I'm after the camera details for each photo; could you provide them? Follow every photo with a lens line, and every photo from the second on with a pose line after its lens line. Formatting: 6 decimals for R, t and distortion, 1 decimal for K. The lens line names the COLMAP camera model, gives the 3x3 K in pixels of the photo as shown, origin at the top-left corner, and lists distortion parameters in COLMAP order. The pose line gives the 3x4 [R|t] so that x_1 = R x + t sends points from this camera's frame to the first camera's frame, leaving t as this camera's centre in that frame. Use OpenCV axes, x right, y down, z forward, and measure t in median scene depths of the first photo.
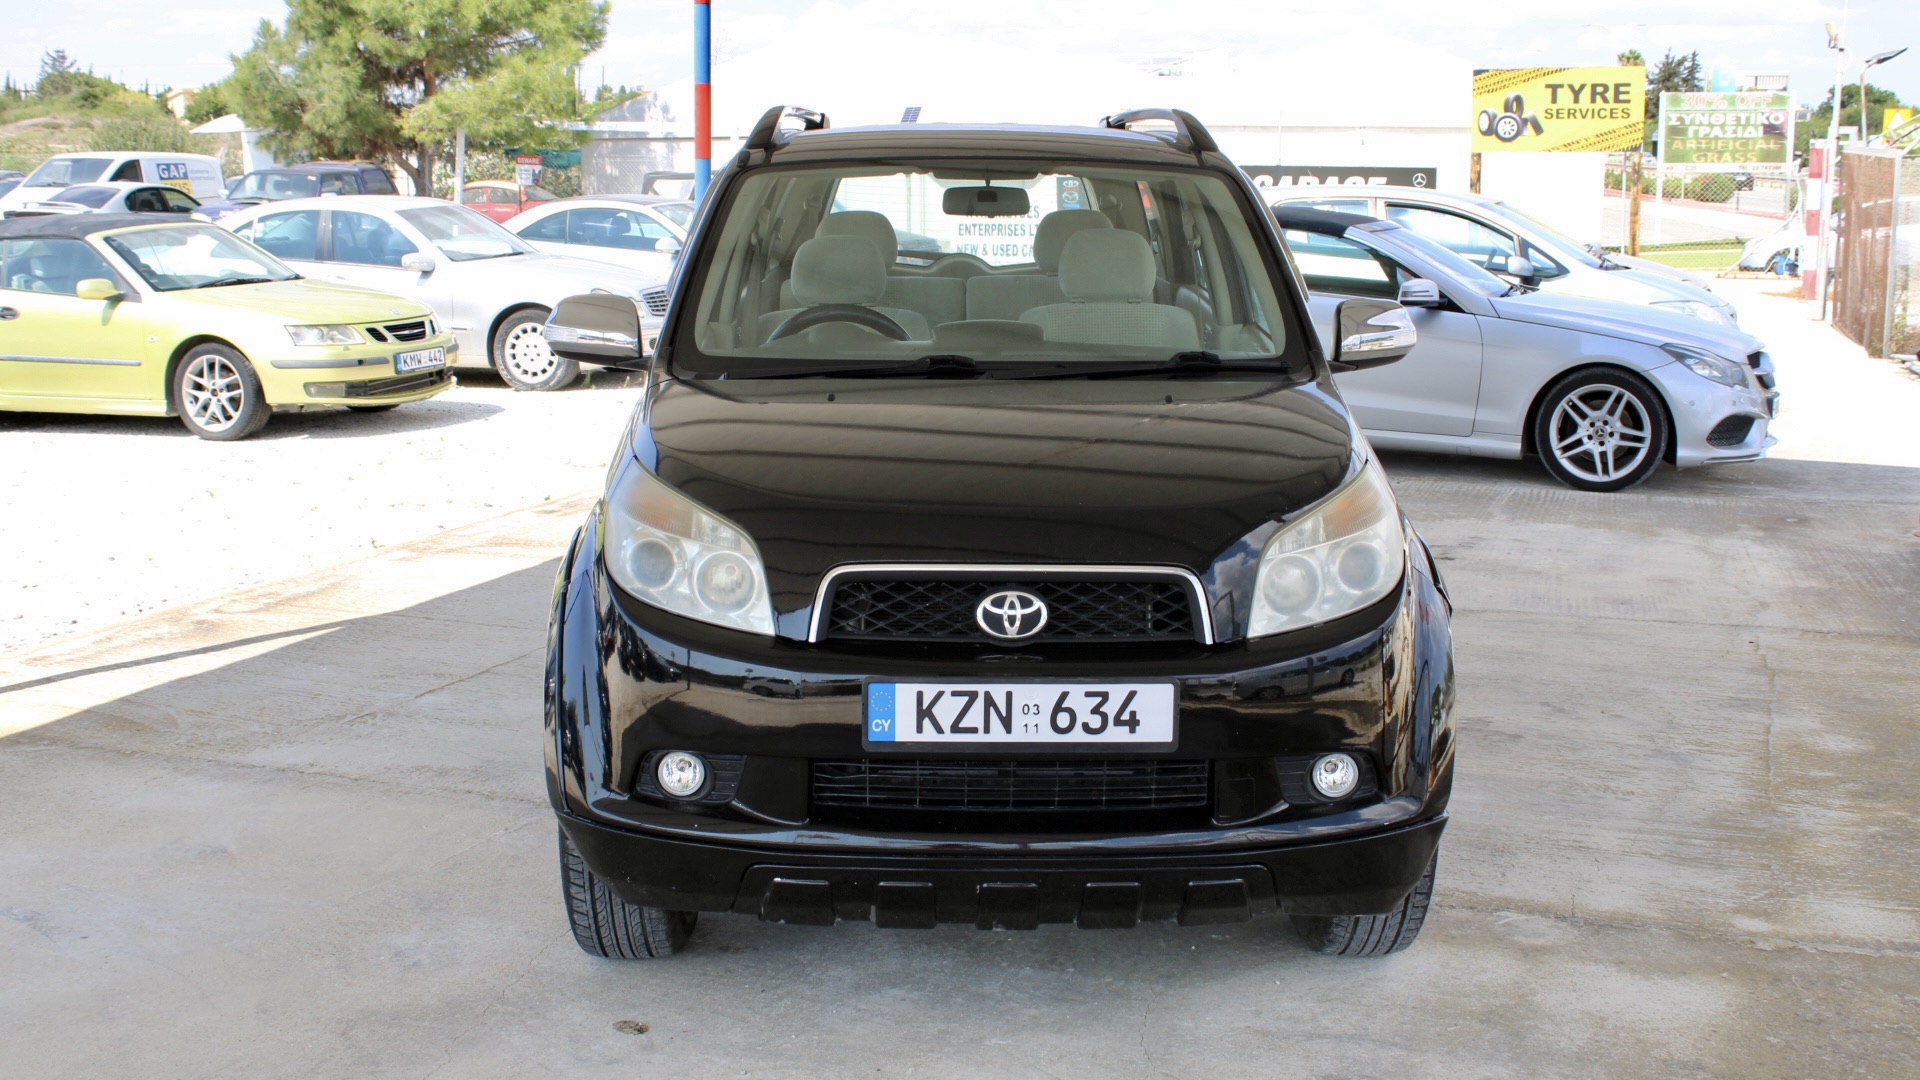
lens RADIAL K [[2050.0, 0, 954.3], [0, 2050.0, 538.4], [0, 0, 1]] dist [-0.071018, 0.000000]
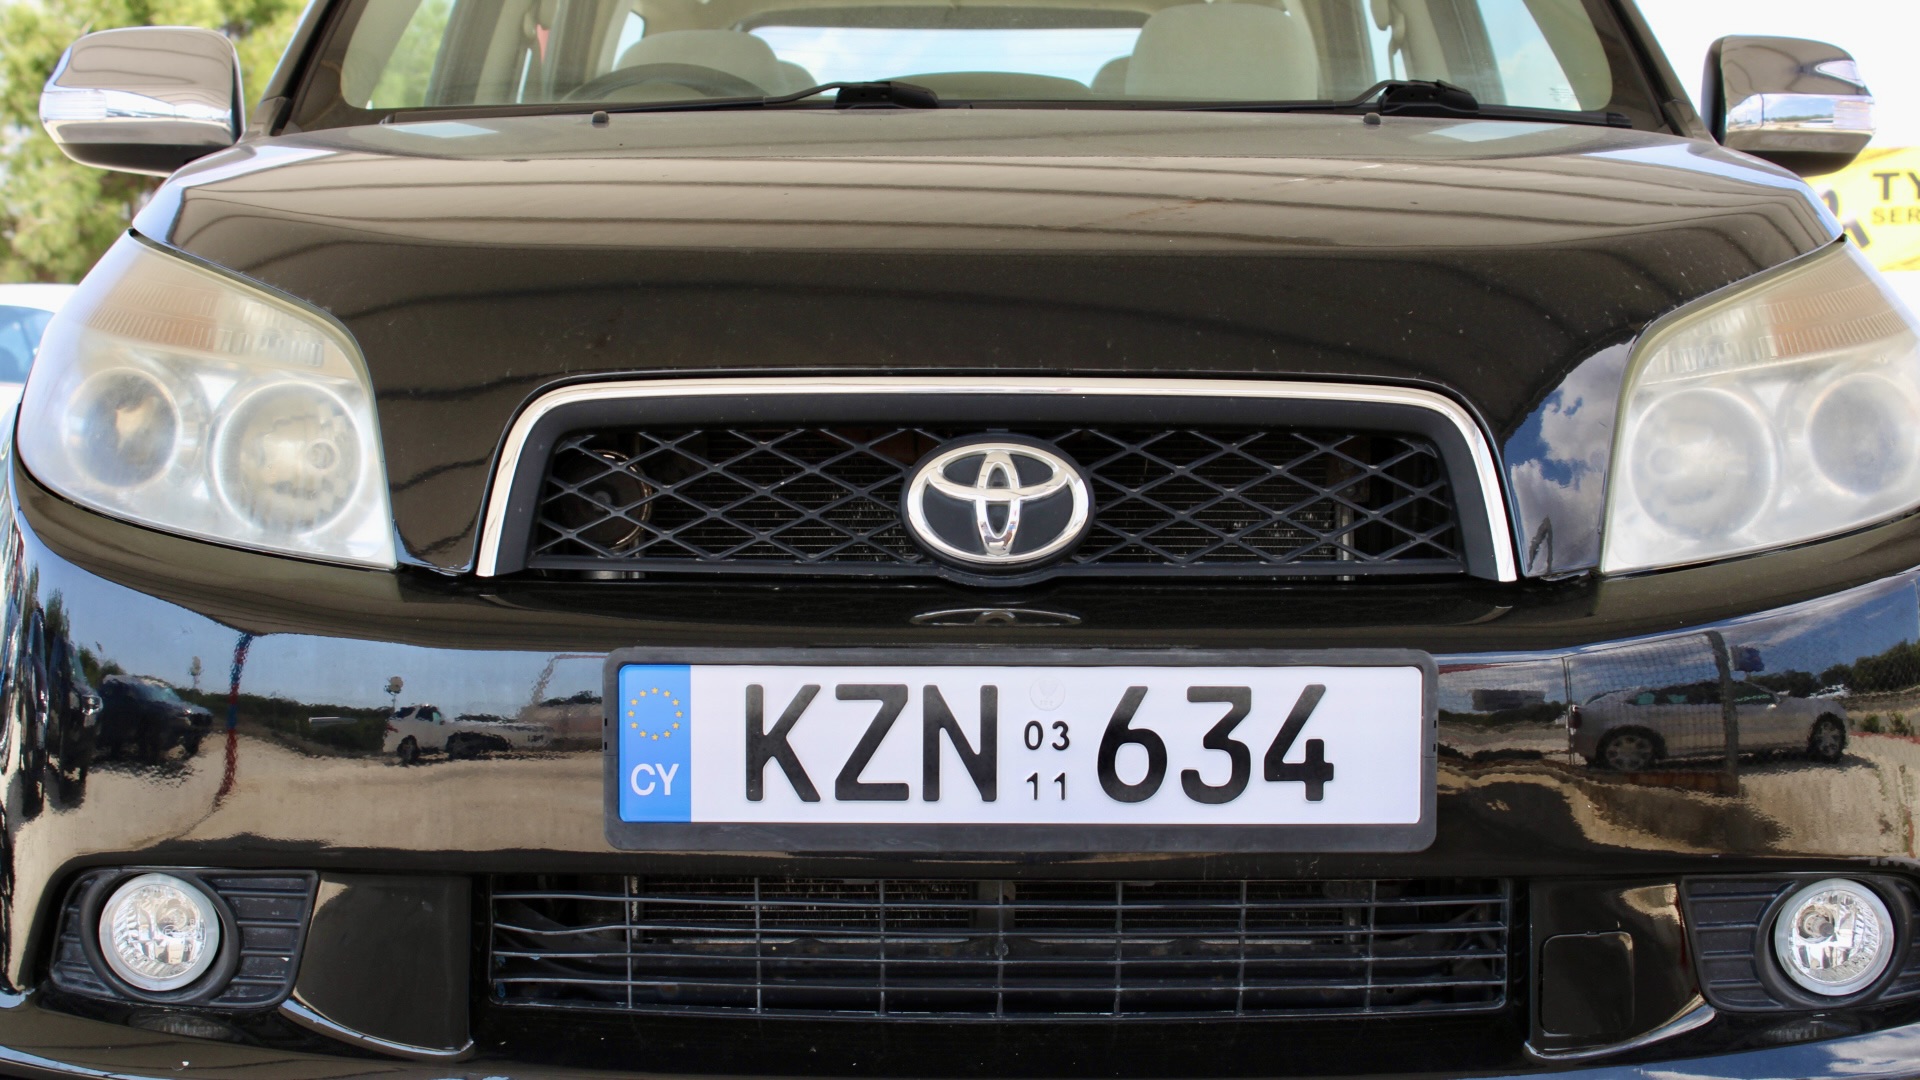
lens RADIAL K [[2966.7, 0, 951.2], [0, 2966.7, 538.2], [0, 0, 1]] dist [-0.016064, 0.000000]
pose [[0.999897, -0.003968, -0.013783, 0.025904], [0.002256, 0.992517, -0.122086, 0.108192], [0.014165, 0.122042, 0.992424, 0.423978]]
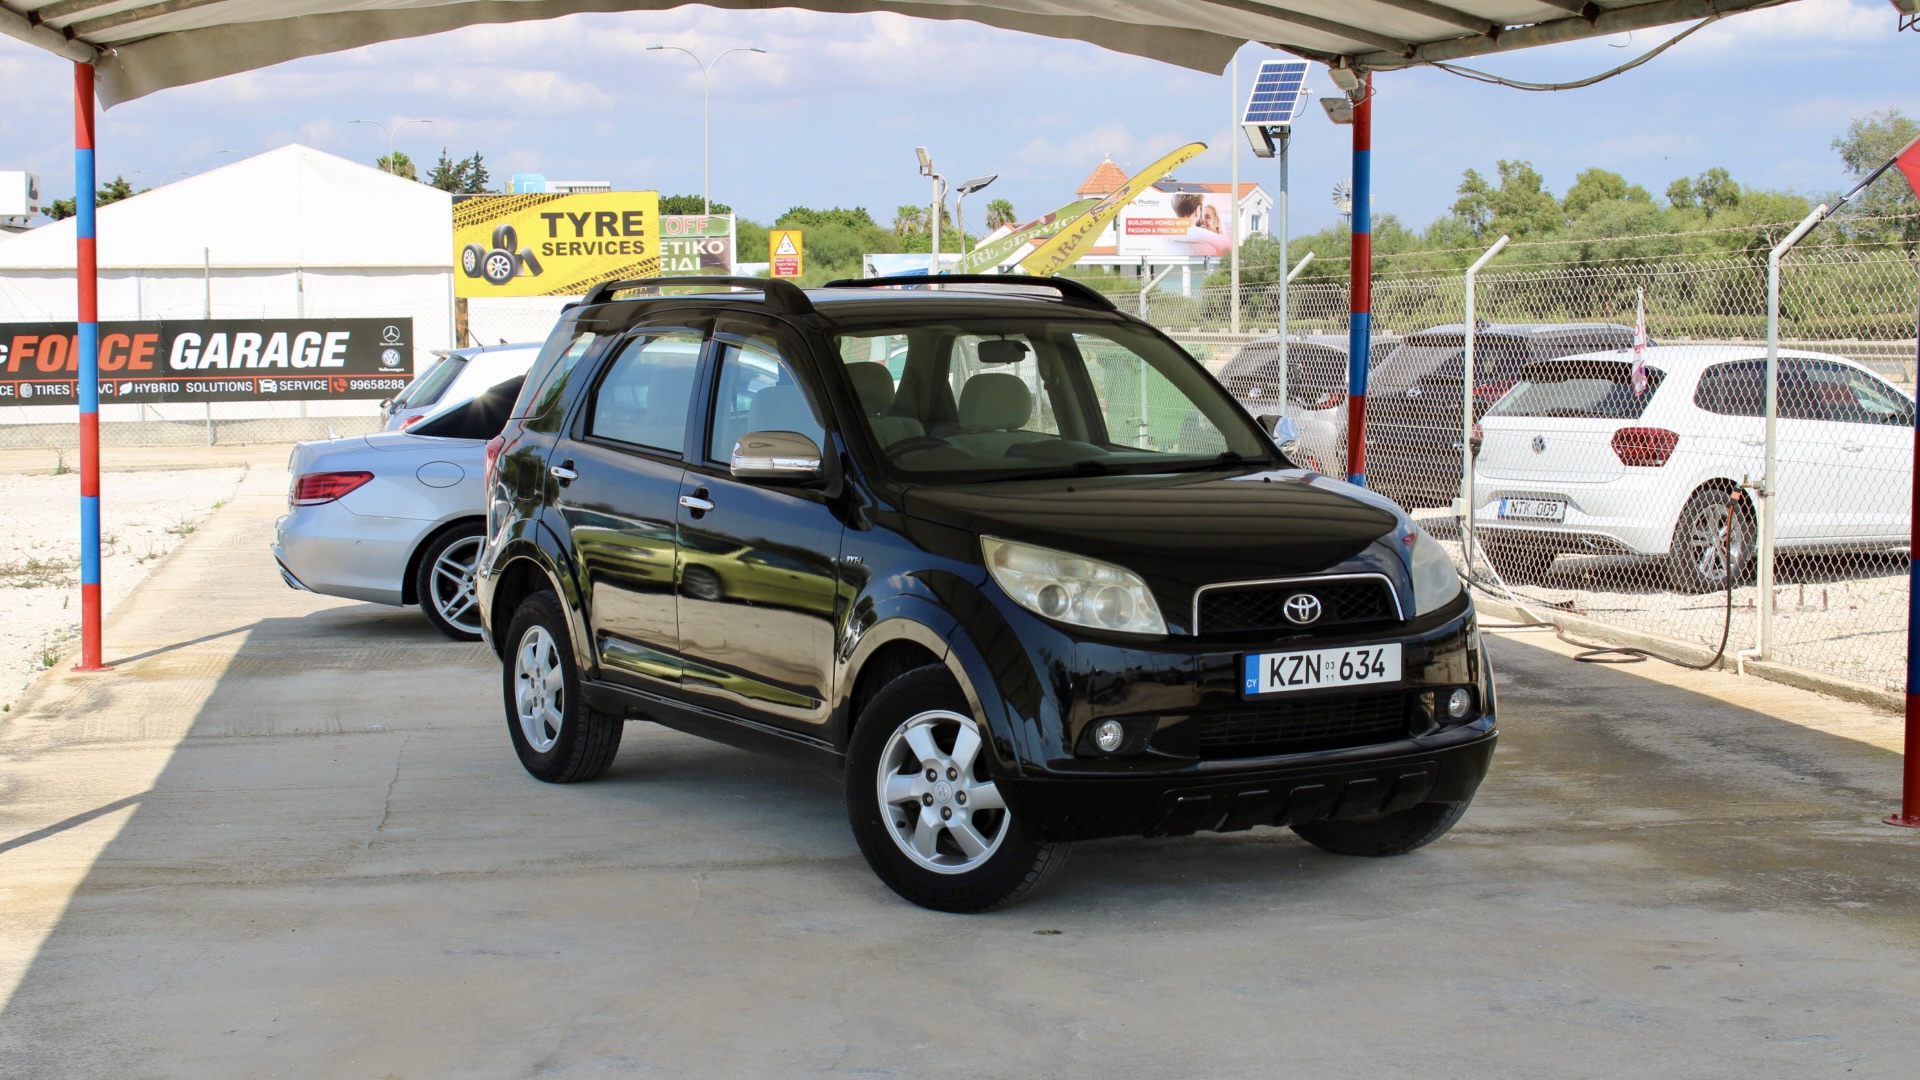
lens RADIAL K [[2943.0, 0, 962.5], [0, 2943.0, 554.6], [0, 0, 1]] dist [-0.012597, 0.000000]
pose [[0.871517, -0.055148, 0.487254, -1.231235], [0.103123, 0.992047, -0.072167, 0.125778], [-0.479399, 0.113141, 0.870273, -0.791128]]
